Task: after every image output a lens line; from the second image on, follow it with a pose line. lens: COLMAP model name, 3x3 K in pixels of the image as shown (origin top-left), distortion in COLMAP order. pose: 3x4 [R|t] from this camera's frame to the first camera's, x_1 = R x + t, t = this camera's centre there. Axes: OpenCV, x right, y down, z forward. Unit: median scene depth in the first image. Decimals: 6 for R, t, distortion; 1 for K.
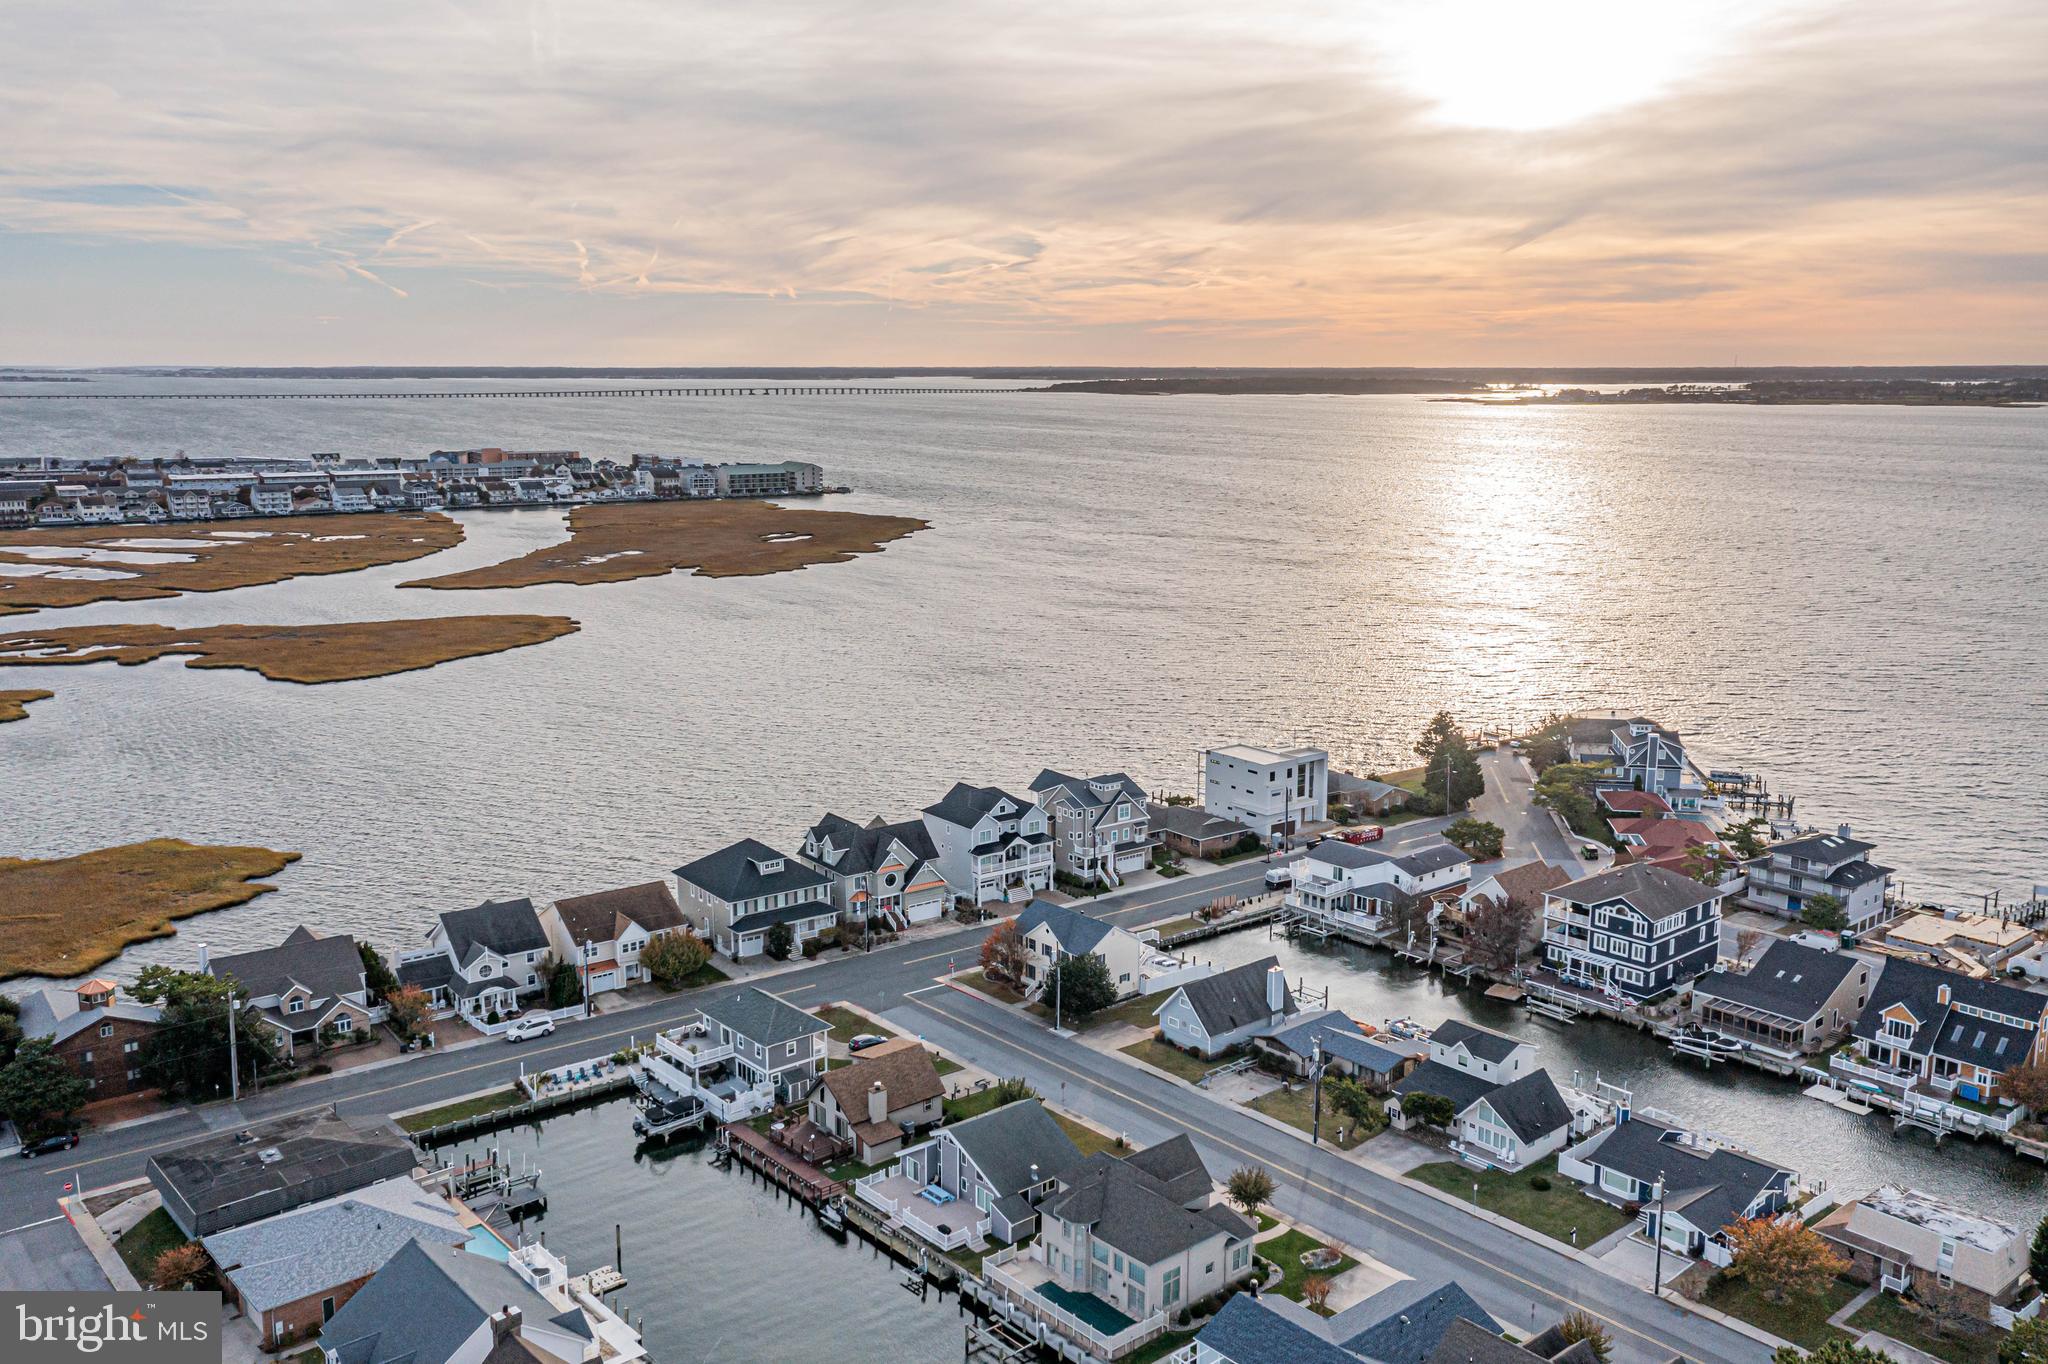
lens RADIAL K [[1692.2, 0, 1024.0], [0, 1692.2, 682.0], [0, 0, 1]] dist [0.009662, 0.005278]
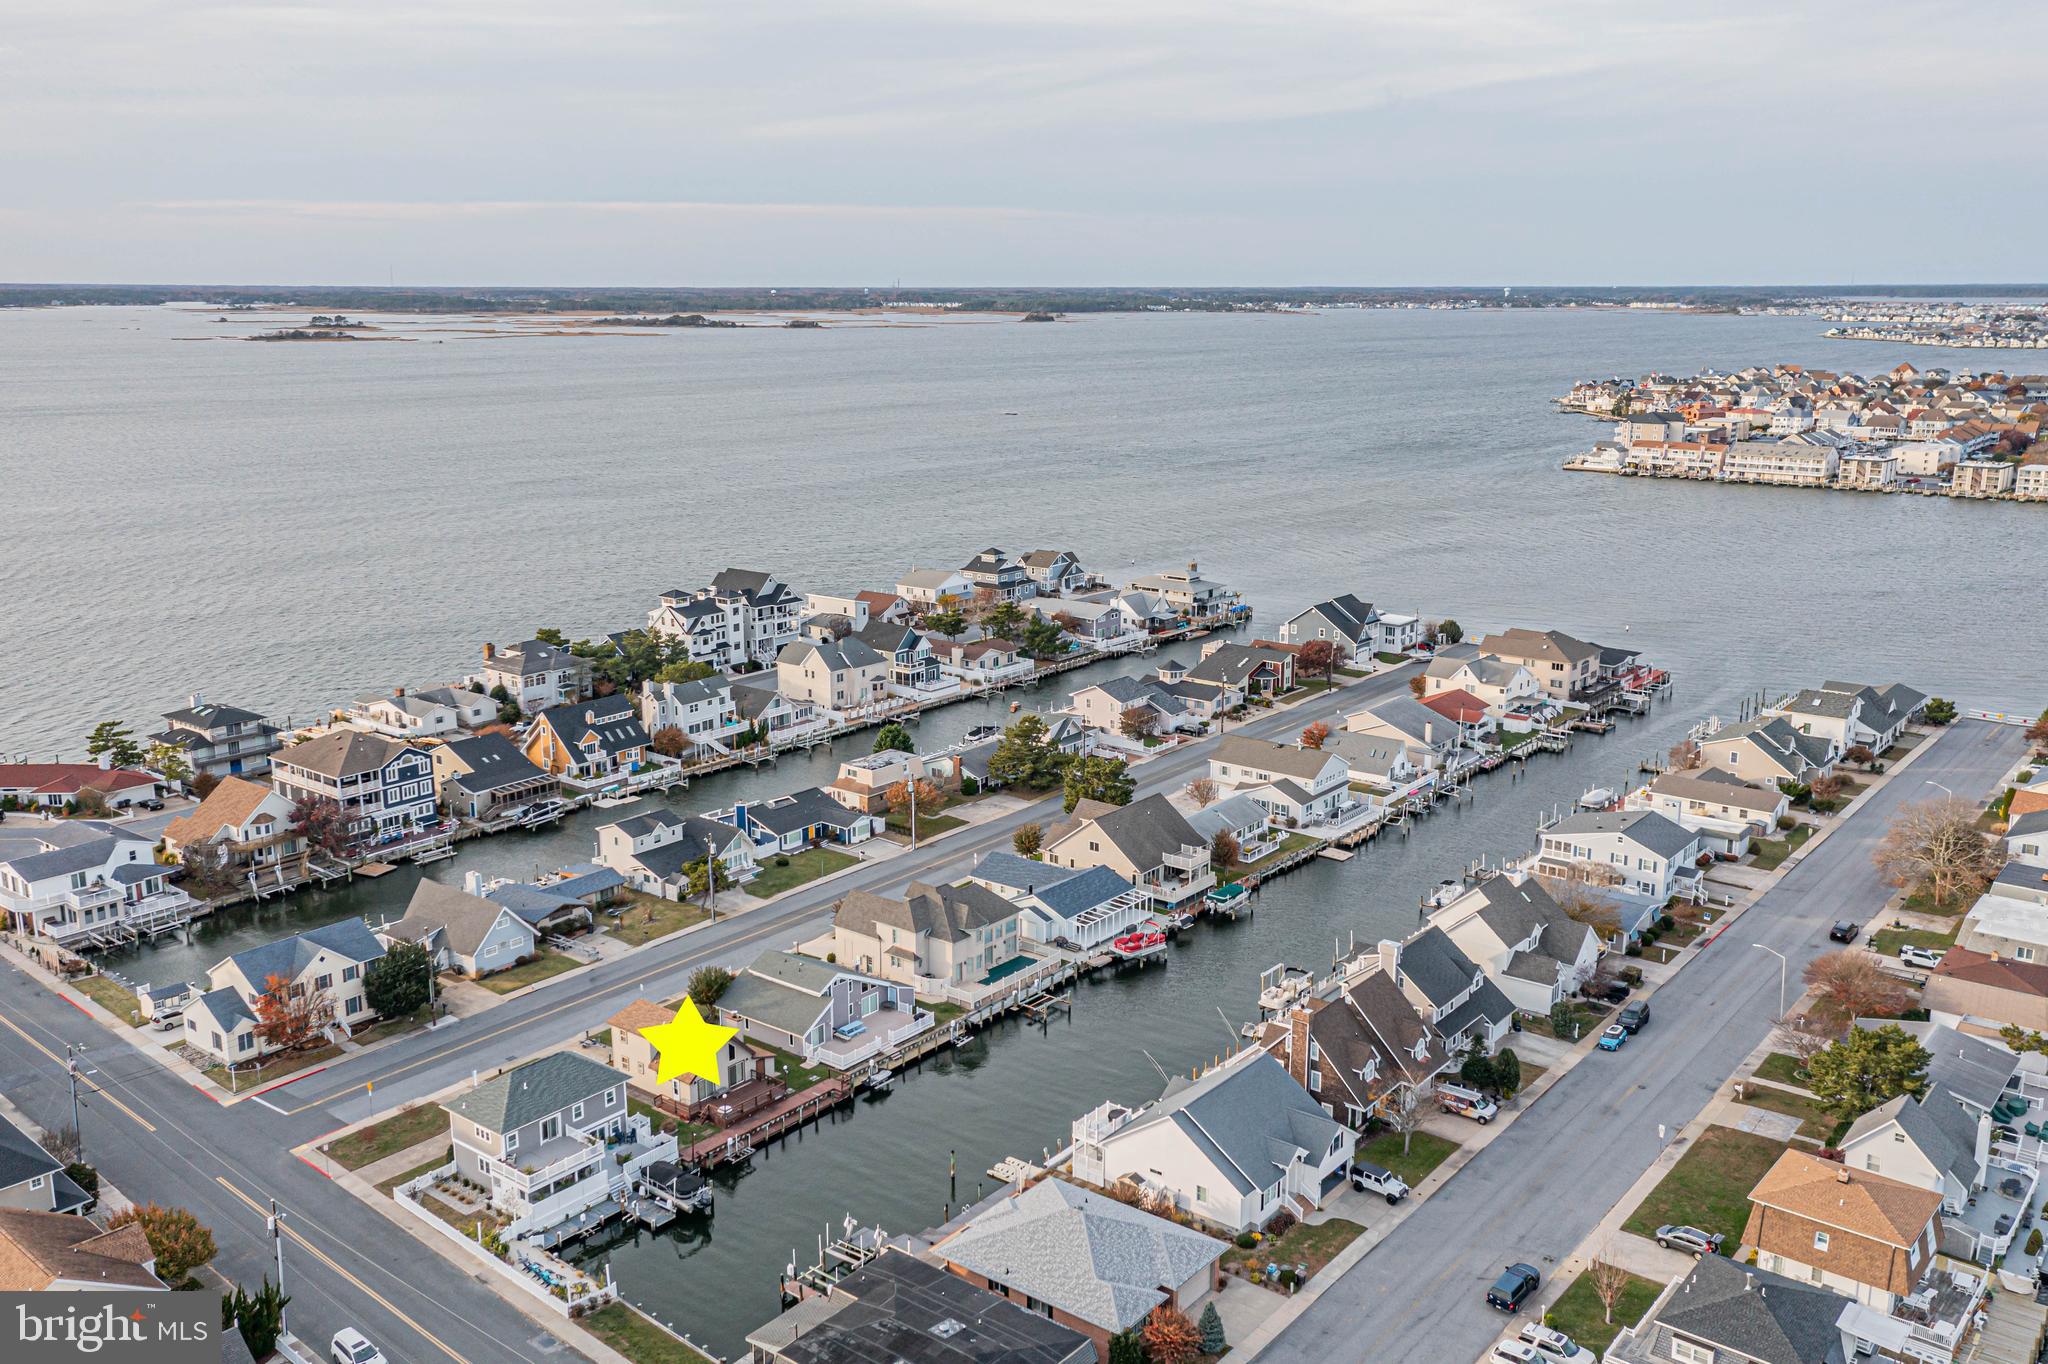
lens RADIAL K [[1651.7, 0, 1024.0], [0, 1651.7, 682.0], [0, 0, 1]] dist [0.019896, -0.000074]
pose [[-0.196396, -0.222296, 0.954994, -0.896843], [0.170348, 0.951416, 0.256496, -0.150984], [-0.965614, 0.213056, -0.148986, 0.836680]]
